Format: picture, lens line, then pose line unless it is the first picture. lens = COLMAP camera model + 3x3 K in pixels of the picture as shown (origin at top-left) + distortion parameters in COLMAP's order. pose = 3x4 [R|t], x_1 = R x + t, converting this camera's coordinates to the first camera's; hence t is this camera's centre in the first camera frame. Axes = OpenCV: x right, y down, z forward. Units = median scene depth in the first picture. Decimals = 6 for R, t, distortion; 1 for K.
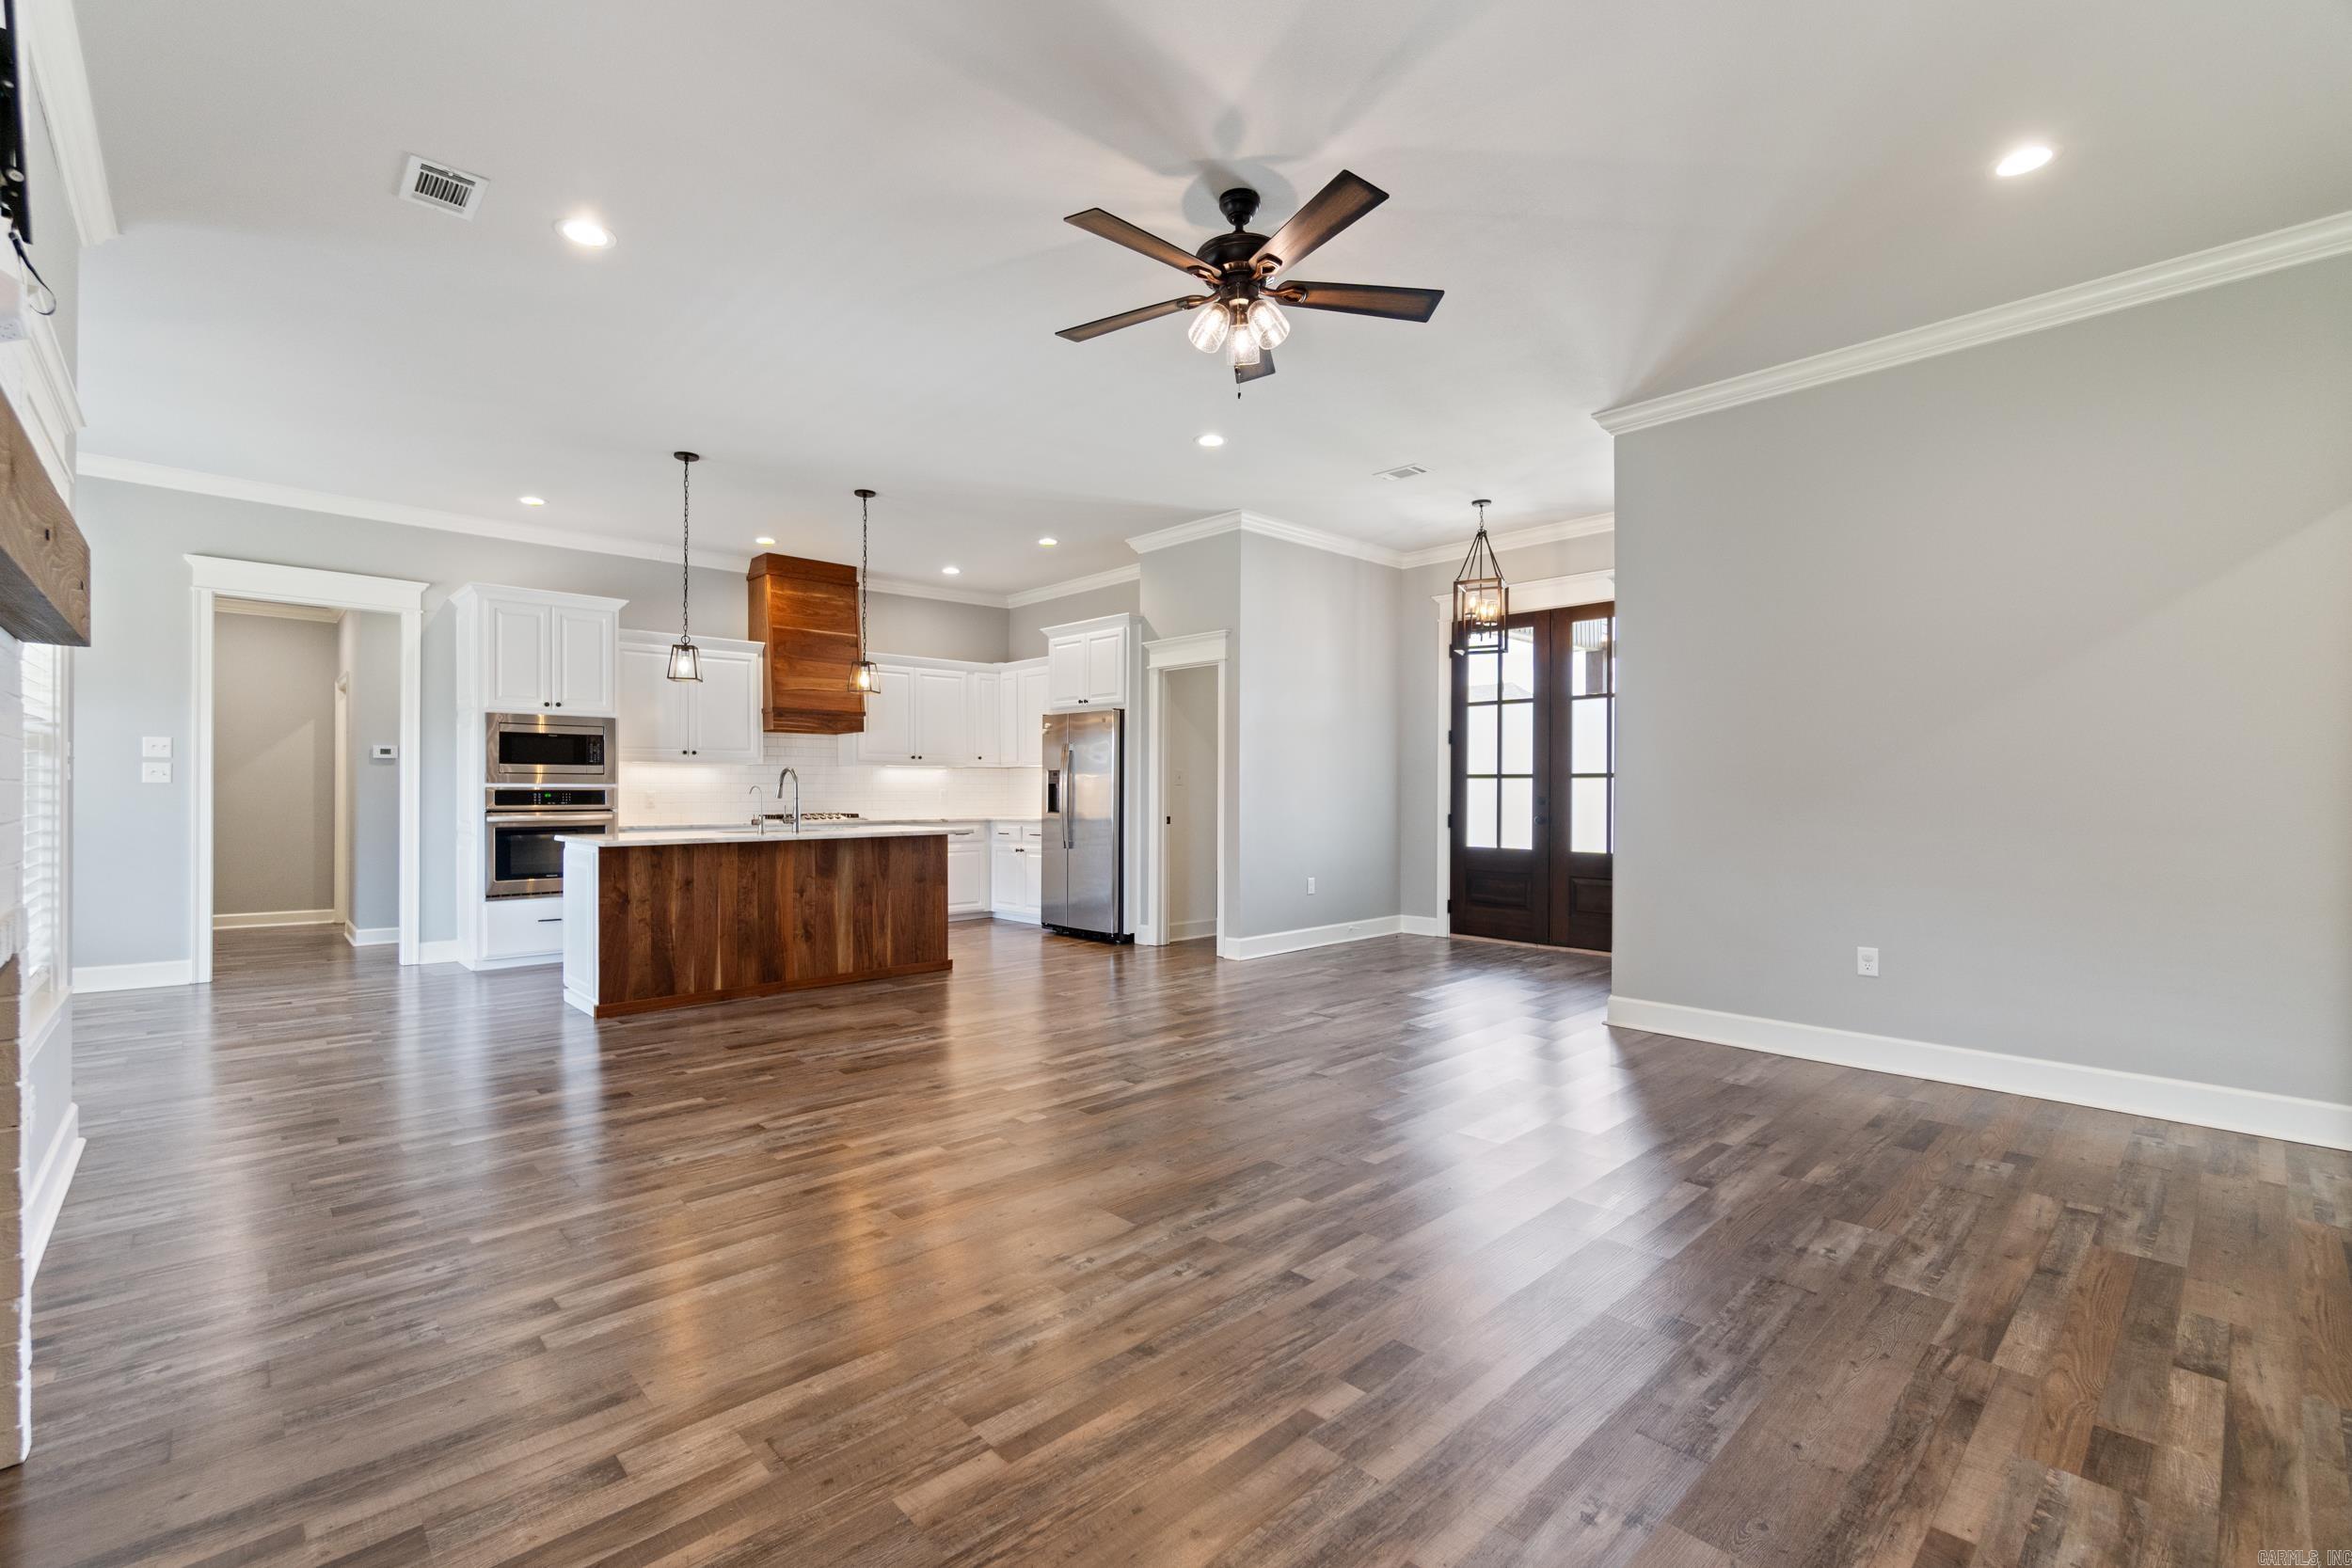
lens RADIAL K [[1028.3, 0, 1165.0], [0, 1028.3, 778.2], [0, 0, 1]] dist [-0.006730, 0.000864]
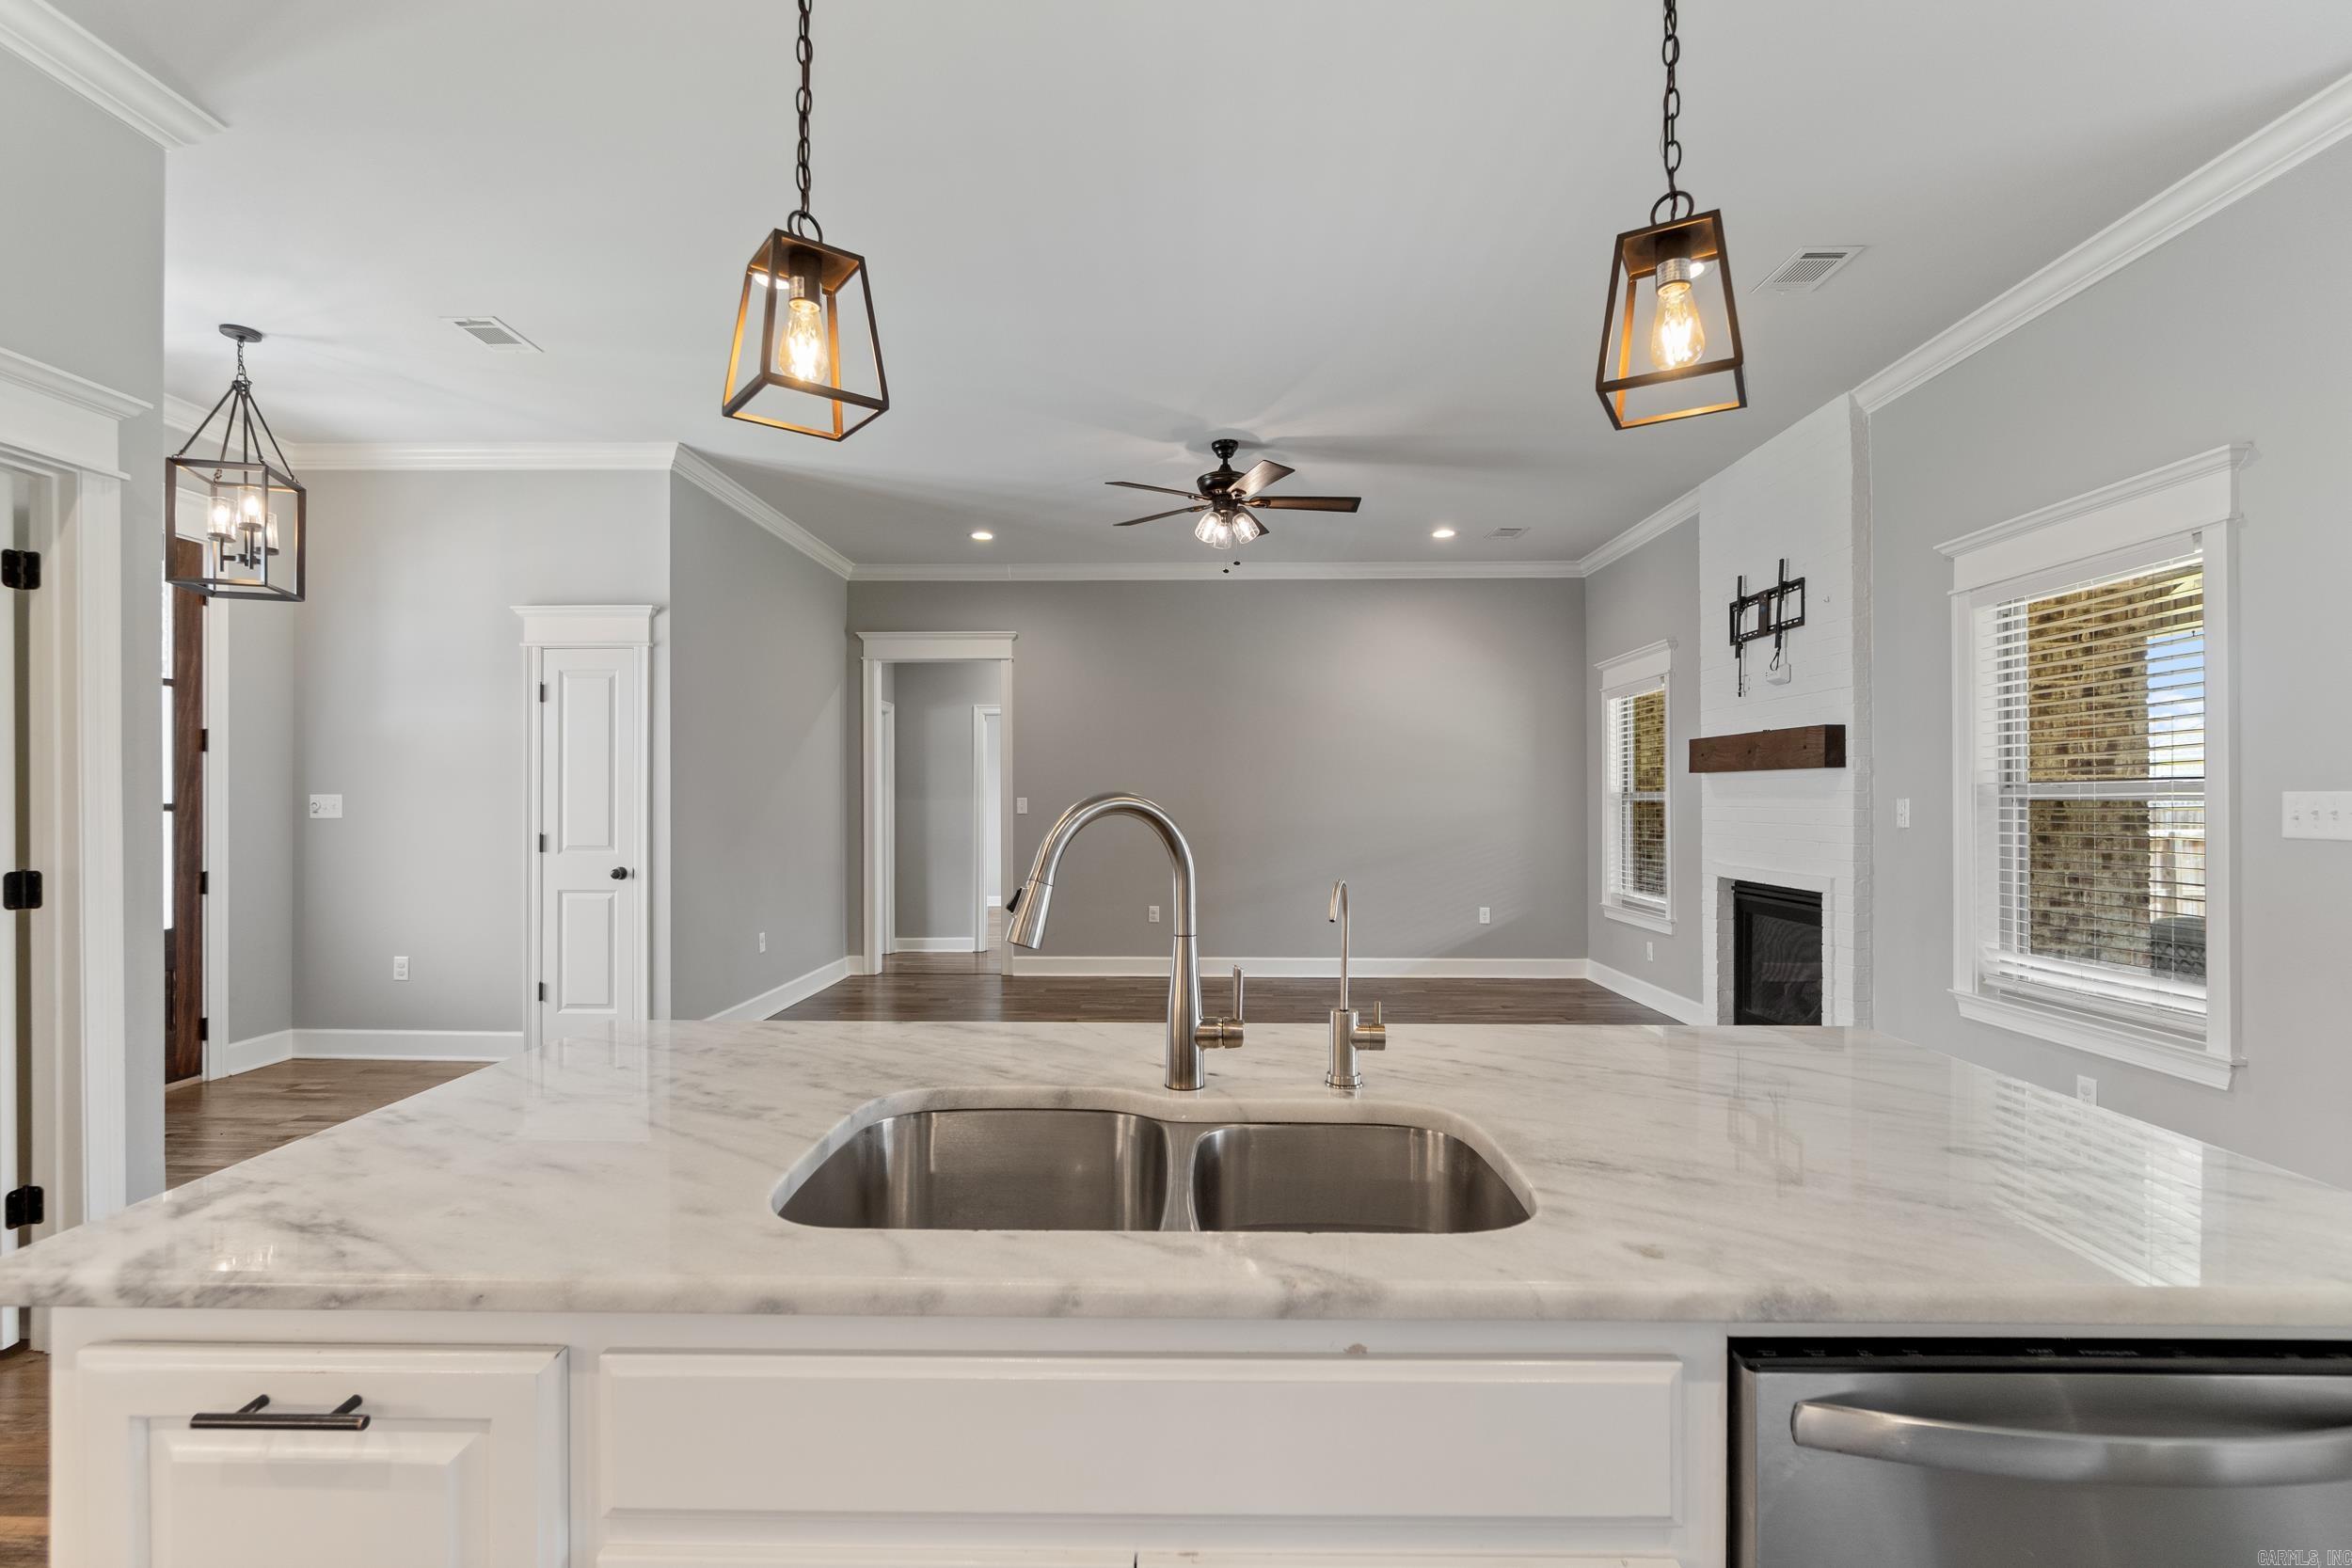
lens RADIAL K [[1028.3, 0, 1168.3], [0, 1028.3, 788.7], [0, 0, 1]] dist [-0.006730, 0.000864]
pose [[-0.707980, 0.007418, 0.706194, -0.527869], [-0.008762, 0.999776, -0.019287, -0.007642], [-0.706178, -0.019842, -0.707756, 1.183179]]
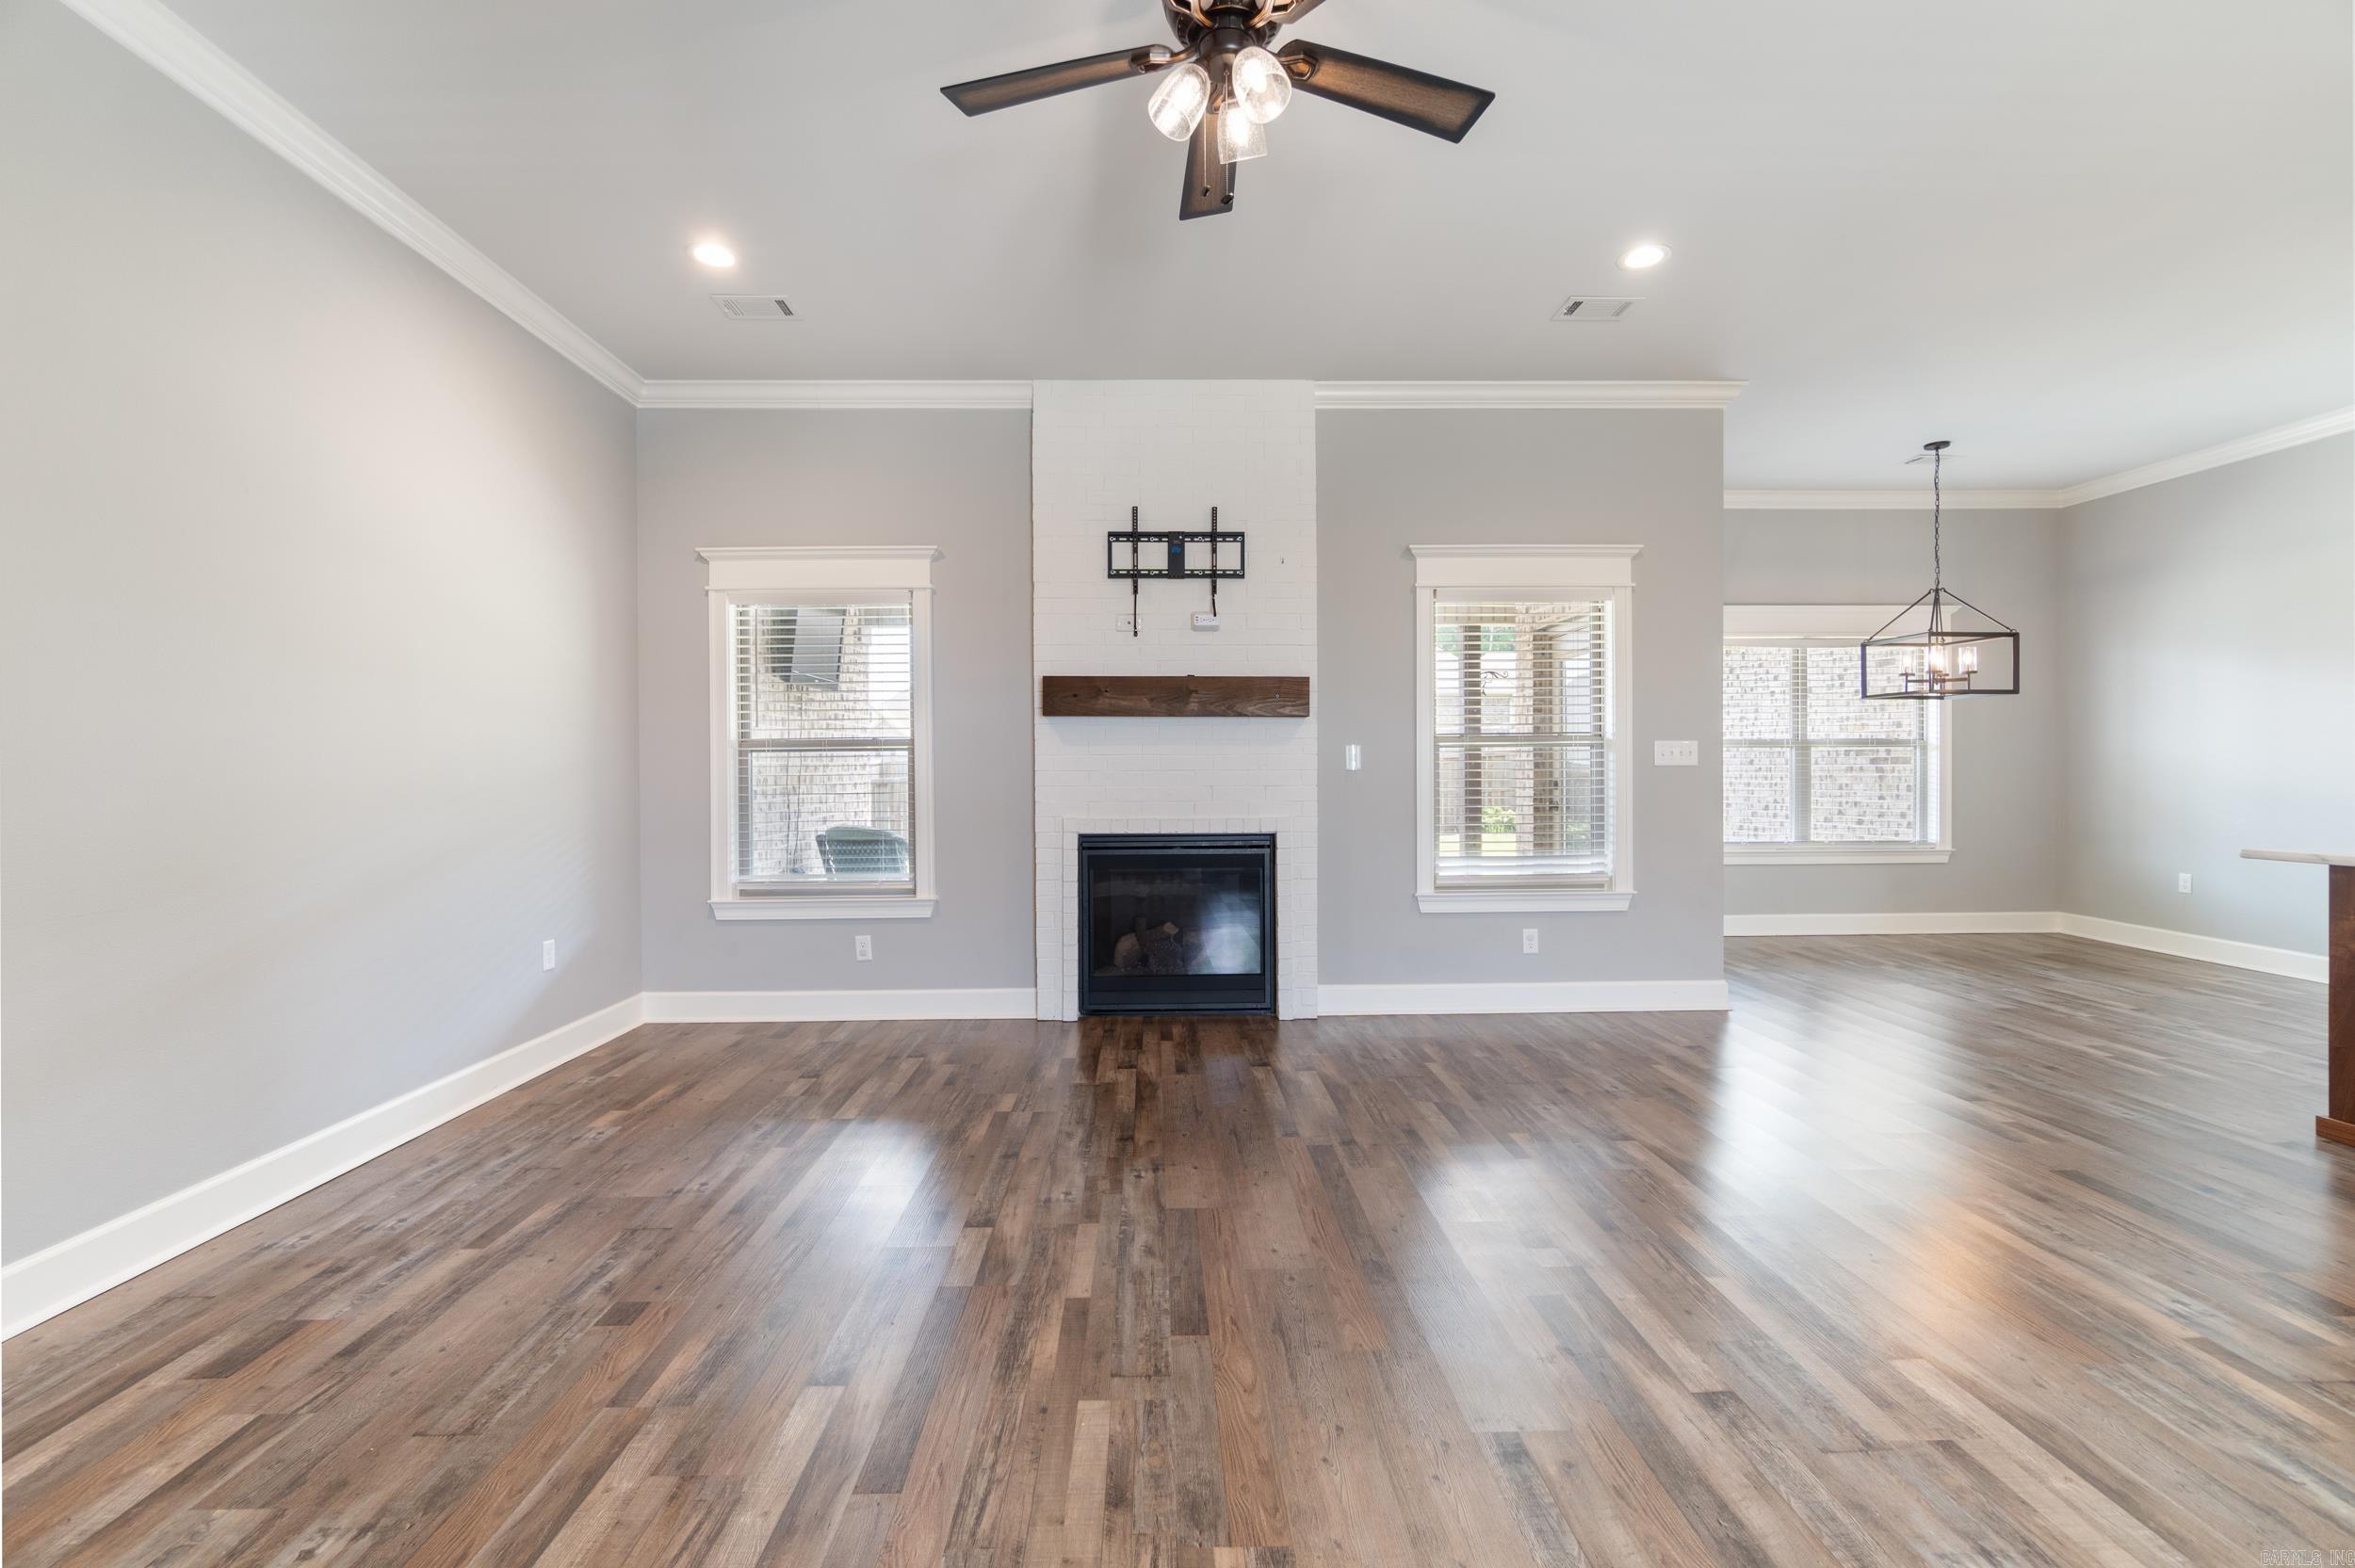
lens RADIAL K [[1029.6, 0, 1164.0], [0, 1029.6, 767.9], [0, 0, 1]] dist [-0.006730, 0.000864]
pose [[-0.675331, -0.000654, -0.737514, 0.333582], [0.012164, 0.999854, -0.012025, 0.007855], [0.737414, -0.017092, -0.675225, 0.787069]]
